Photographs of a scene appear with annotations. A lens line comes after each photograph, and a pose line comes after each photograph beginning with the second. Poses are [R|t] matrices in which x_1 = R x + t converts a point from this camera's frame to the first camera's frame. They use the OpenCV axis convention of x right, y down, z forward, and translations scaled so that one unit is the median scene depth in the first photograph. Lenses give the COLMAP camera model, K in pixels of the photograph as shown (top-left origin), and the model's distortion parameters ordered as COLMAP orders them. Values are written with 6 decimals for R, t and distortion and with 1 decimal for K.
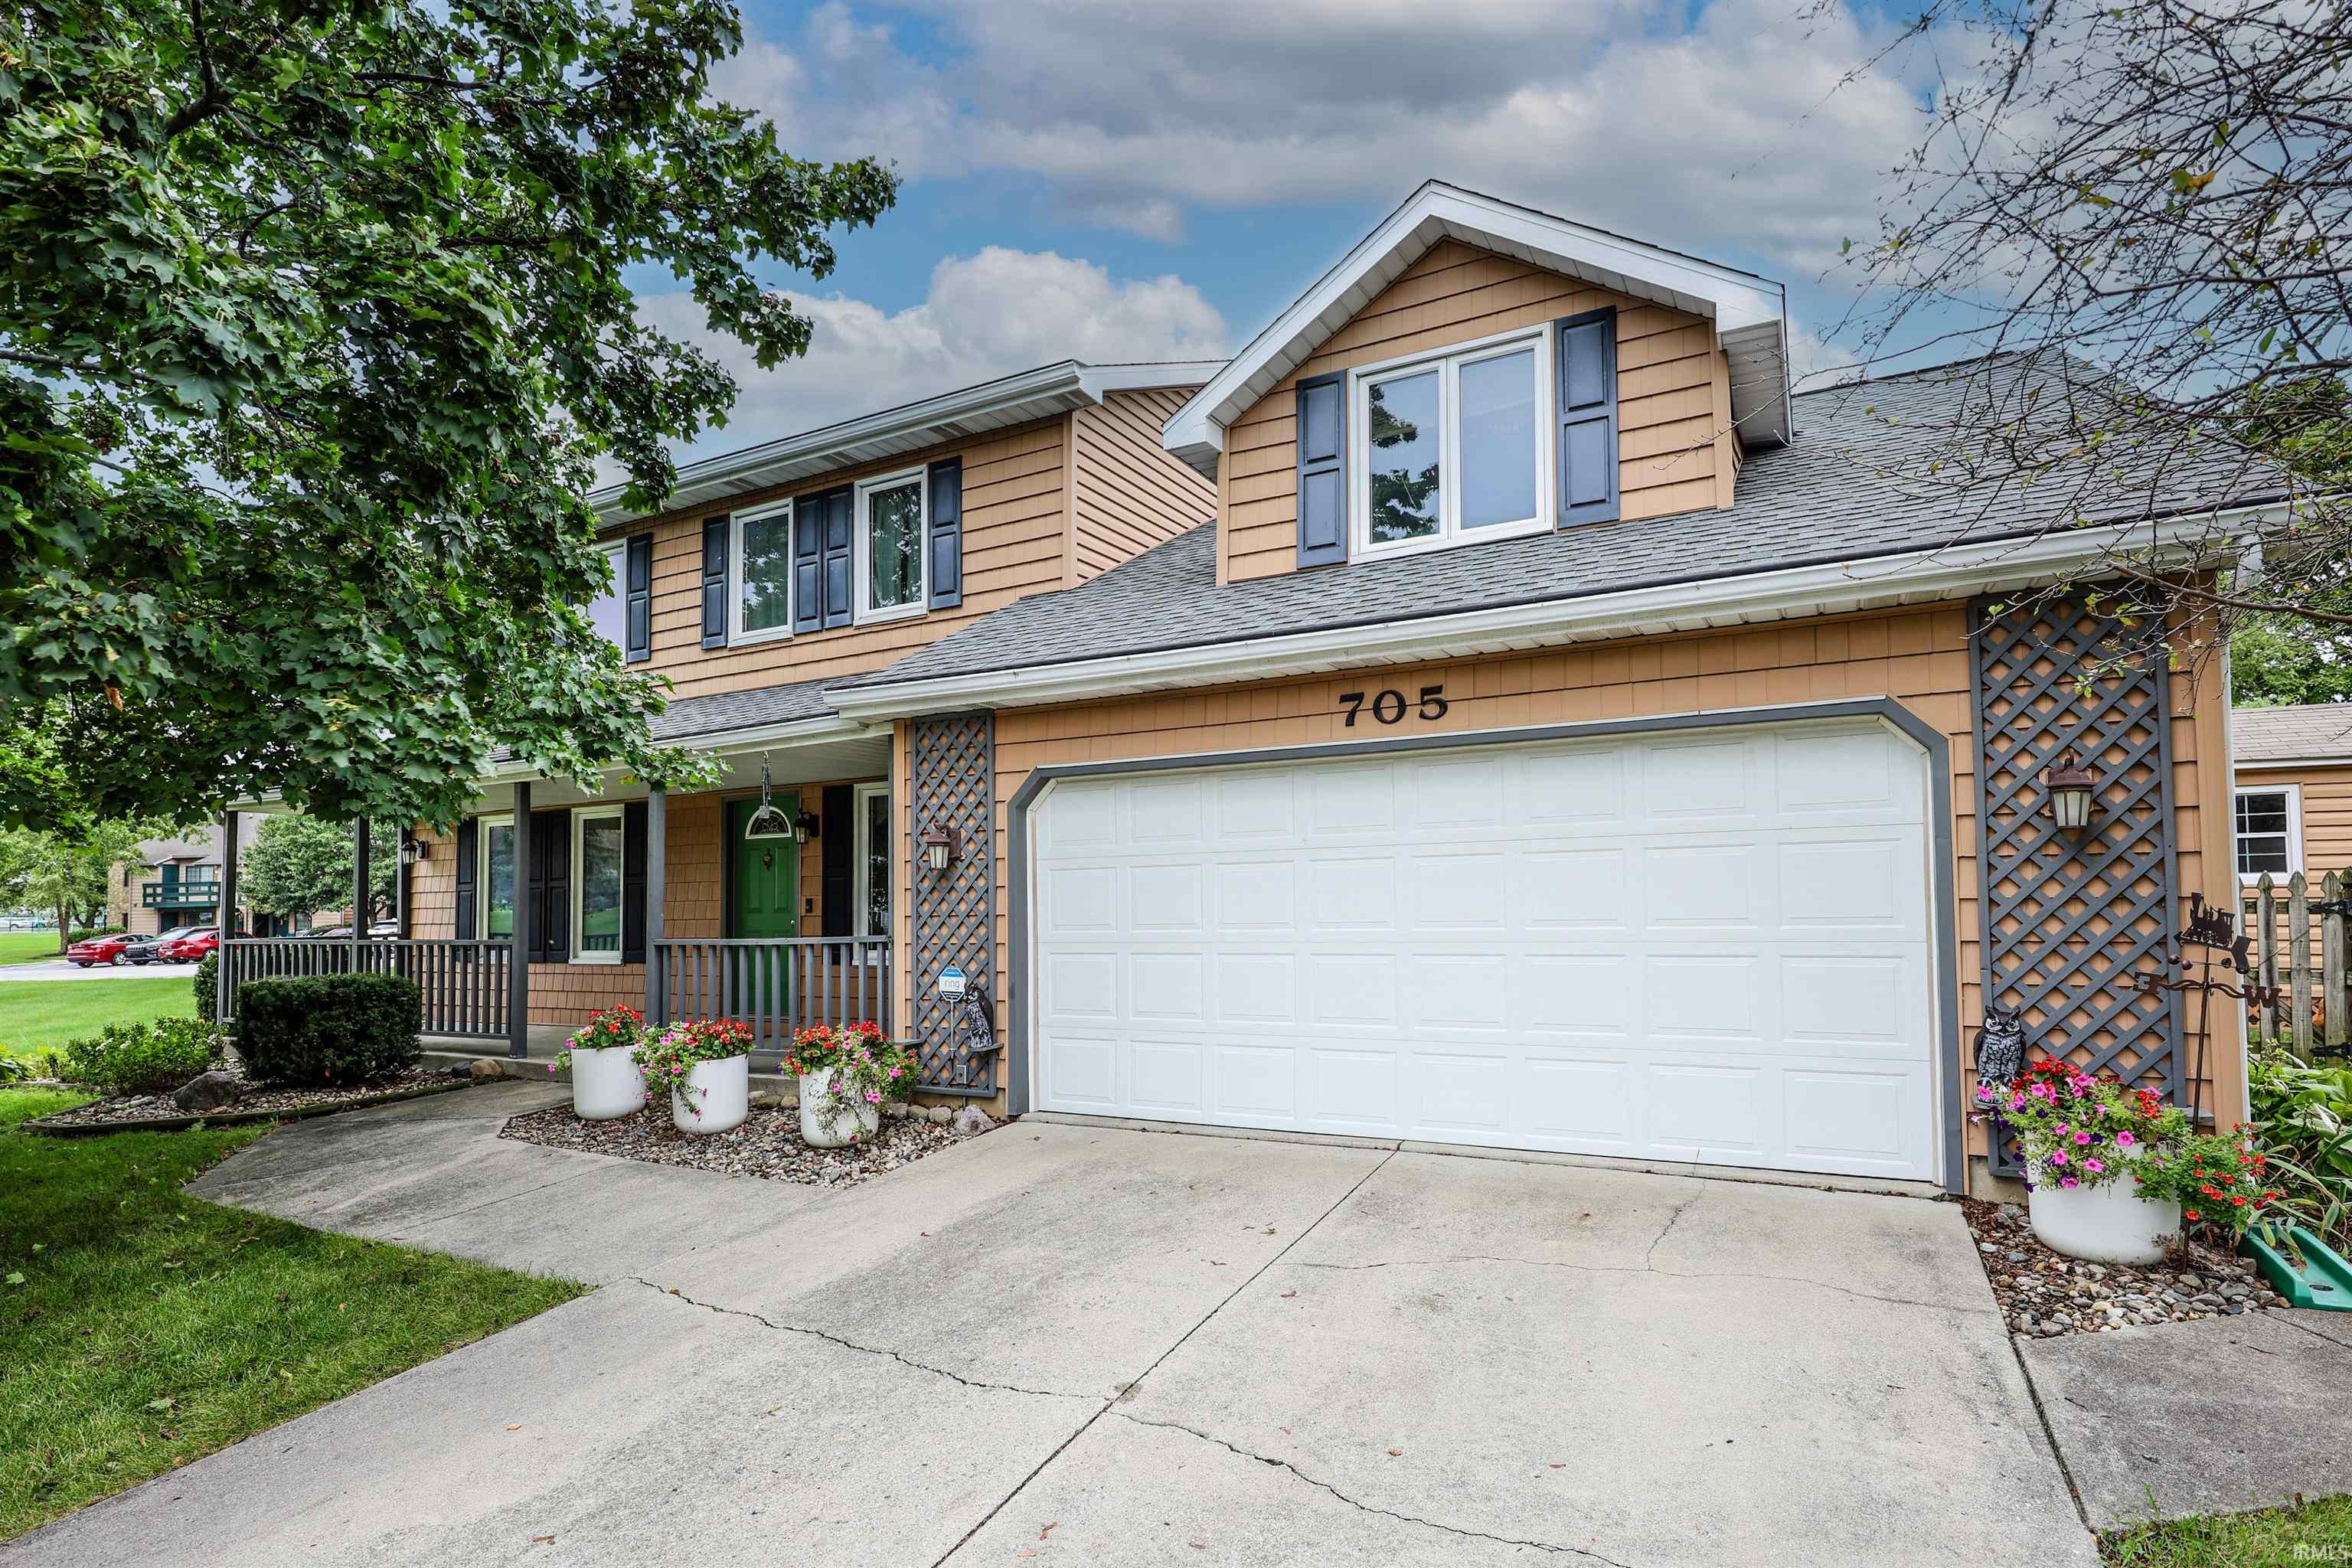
lens RADIAL K [[1197.6, 0, 1178.0], [0, 1197.6, 871.1], [0, 0, 1]] dist [0.017079, -0.000359]
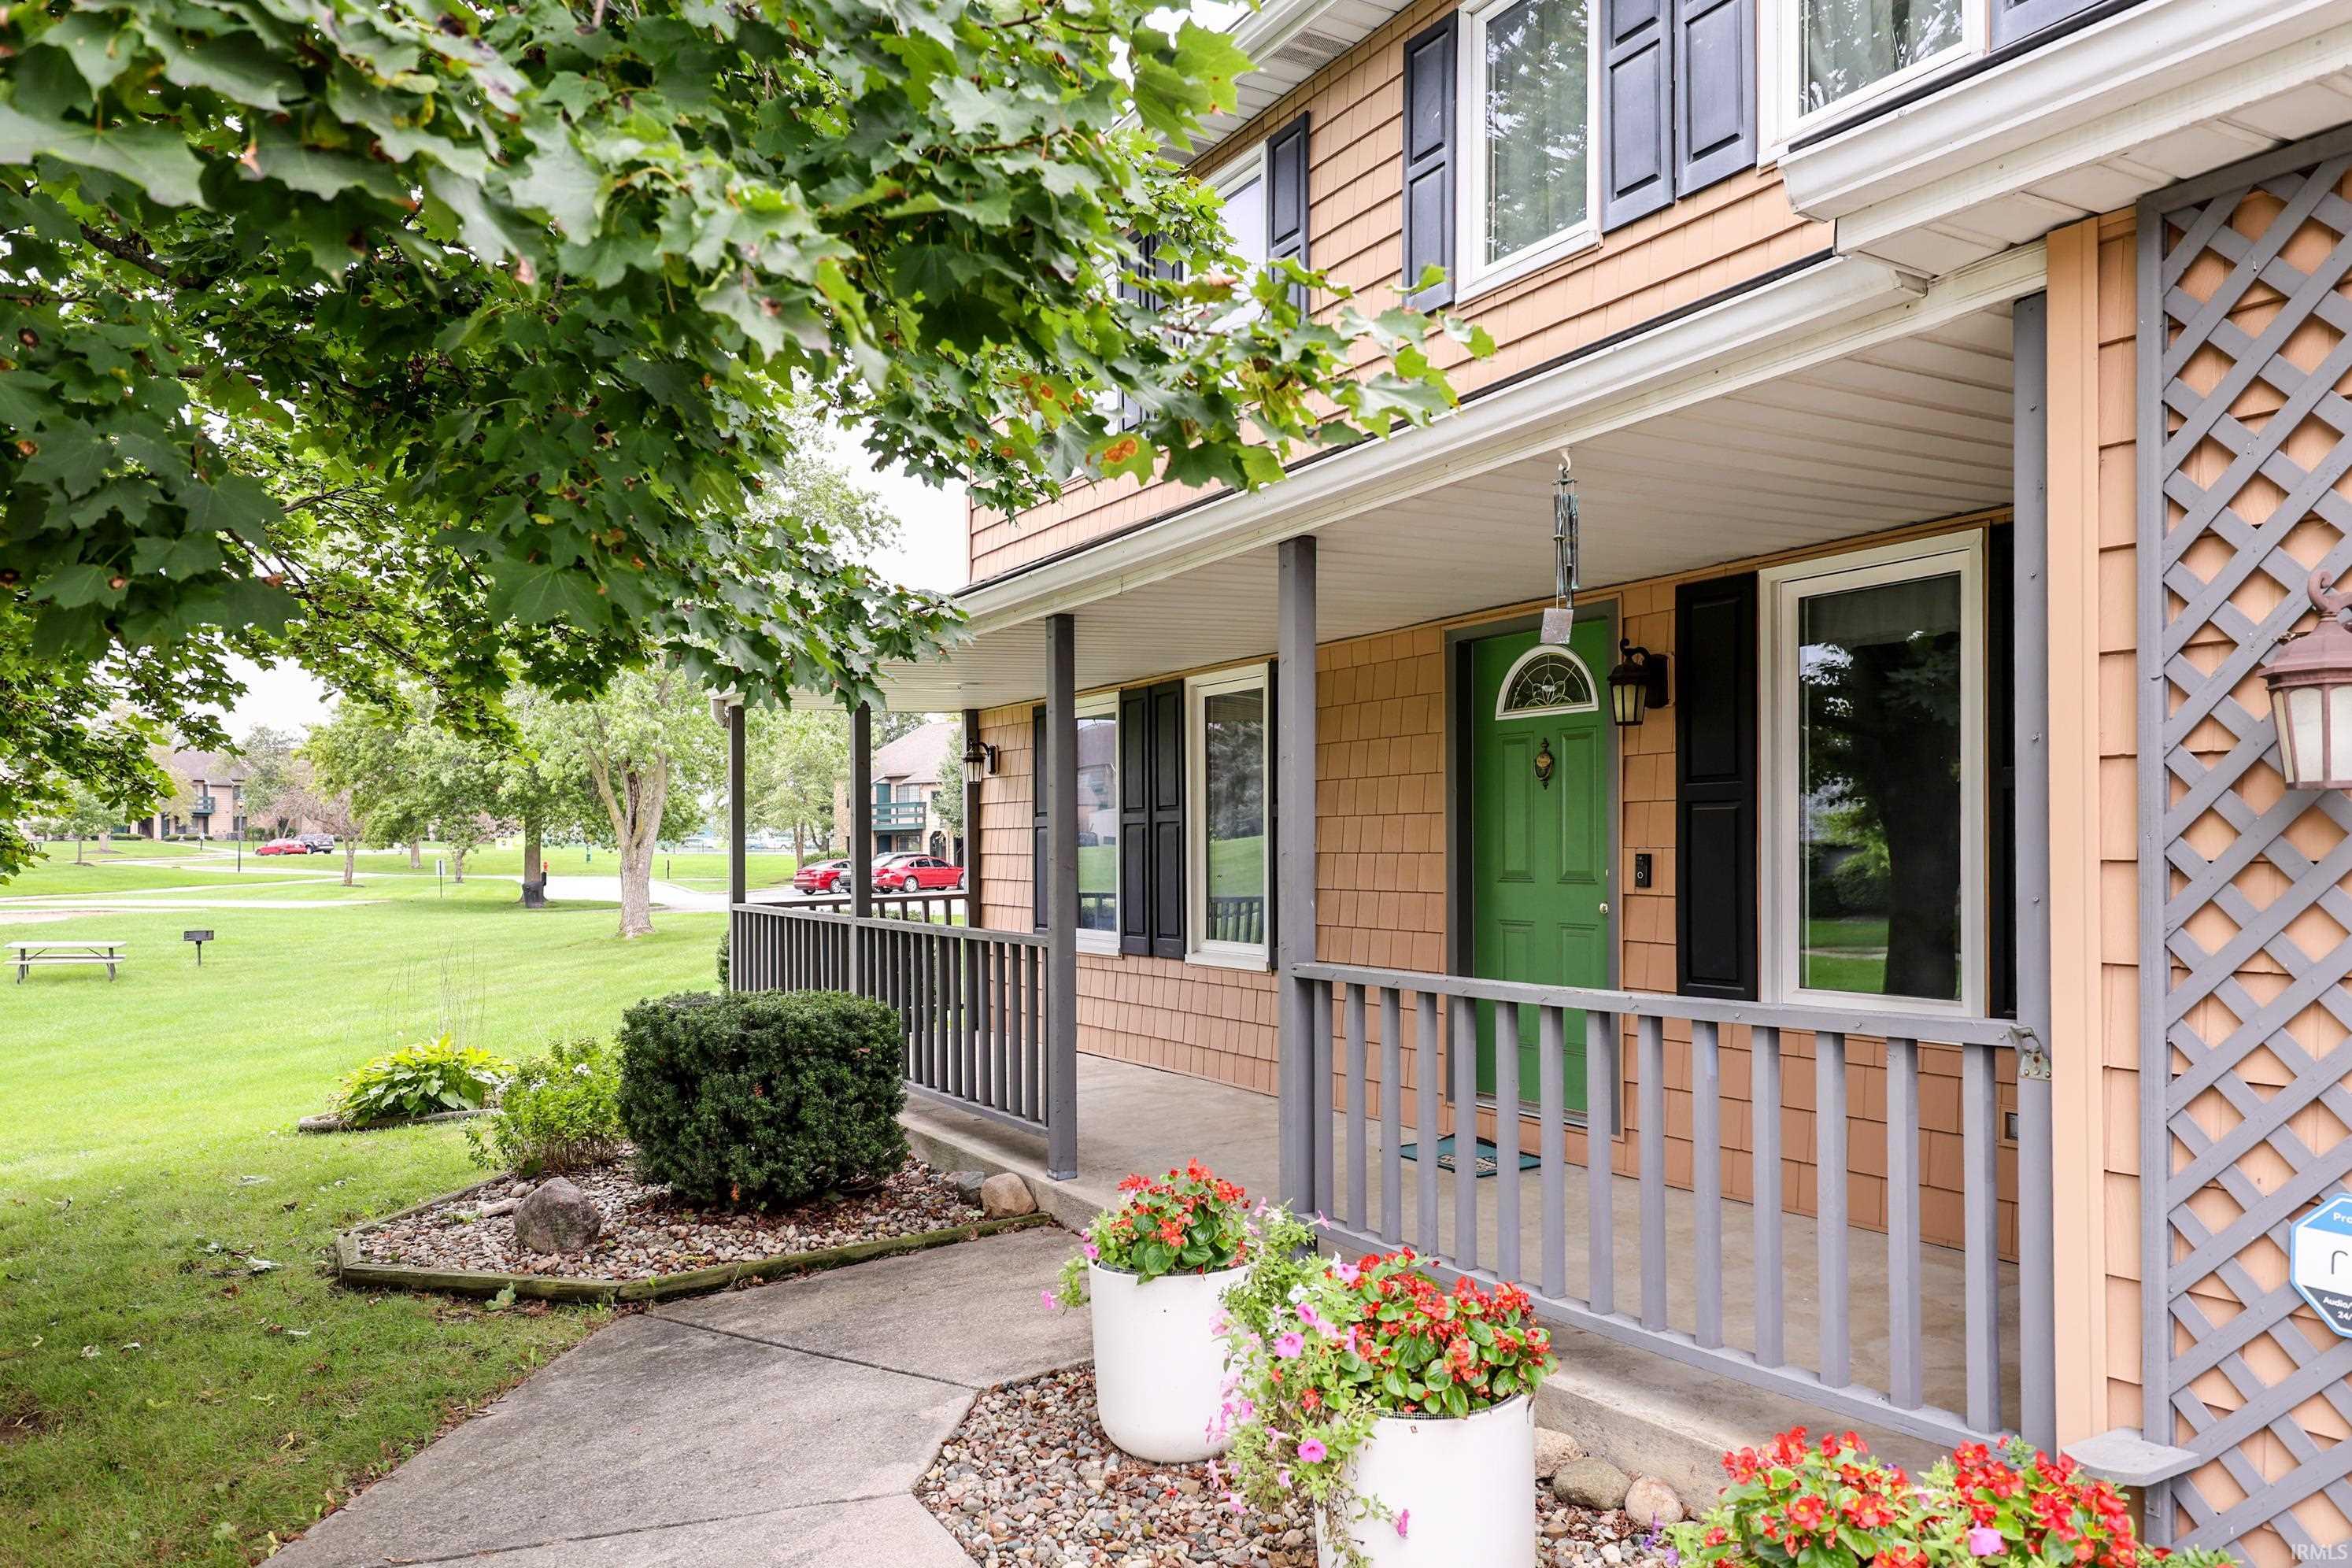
lens RADIAL K [[1562.7, 0, 1156.2], [0, 1562.7, 827.4], [0, 0, 1]] dist [0.005954, 0.001278]
pose [[0.853081, 0.000294, -0.521779, -0.223126], [0.016223, 0.999501, 0.027086, -0.005486], [0.521527, -0.031571, 0.852651, 0.589595]]
